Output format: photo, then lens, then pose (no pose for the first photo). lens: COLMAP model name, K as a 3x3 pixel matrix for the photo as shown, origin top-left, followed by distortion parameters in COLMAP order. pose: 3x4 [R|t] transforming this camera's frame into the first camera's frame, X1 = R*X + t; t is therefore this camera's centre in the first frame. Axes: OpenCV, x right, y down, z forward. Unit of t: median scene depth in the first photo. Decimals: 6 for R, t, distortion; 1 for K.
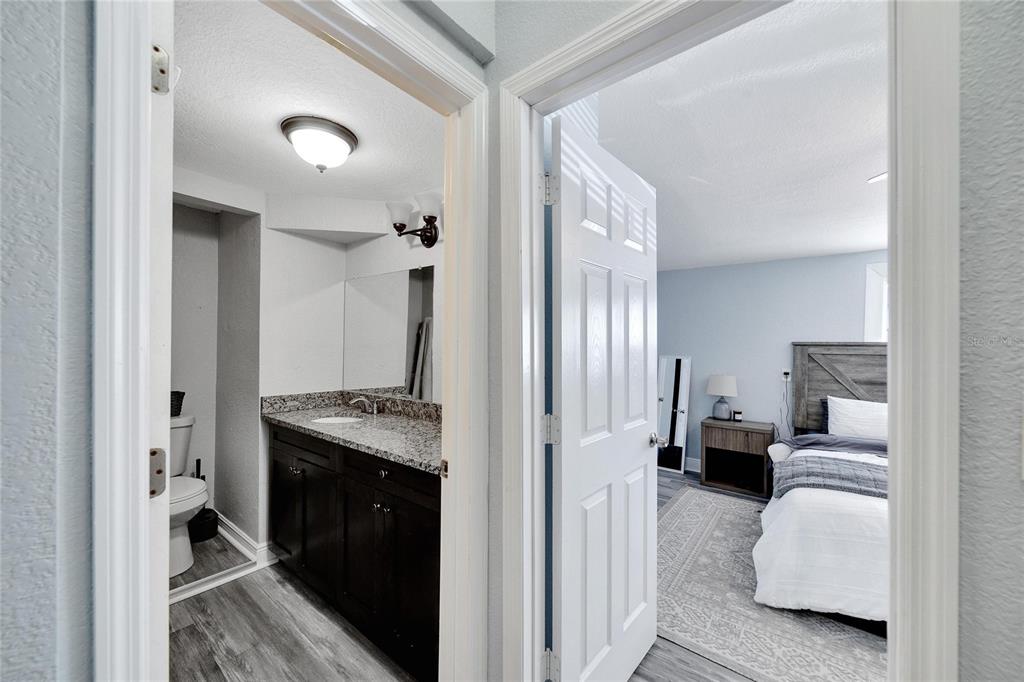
lens RADIAL K [[380.9, 0, 512.3], [0, 380.9, 346.4], [0, 0, 1]] dist [-0.005094, -0.000041]
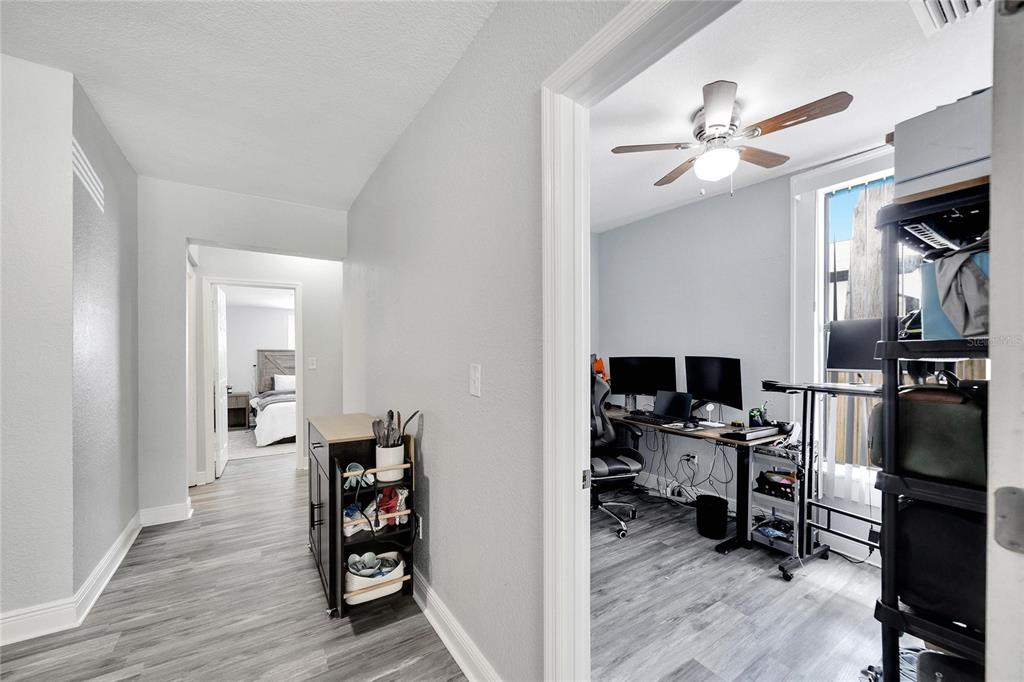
lens RADIAL K [[396.6, 0, 506.6], [0, 396.6, 350.5], [0, 0, 1]] dist [-0.006717, 0.000083]
pose [[0.303577, -0.003965, 0.952799, -1.035934], [-0.000566, 0.999990, 0.004342, -0.018680], [-0.952807, -0.001857, 0.303572, -1.073733]]
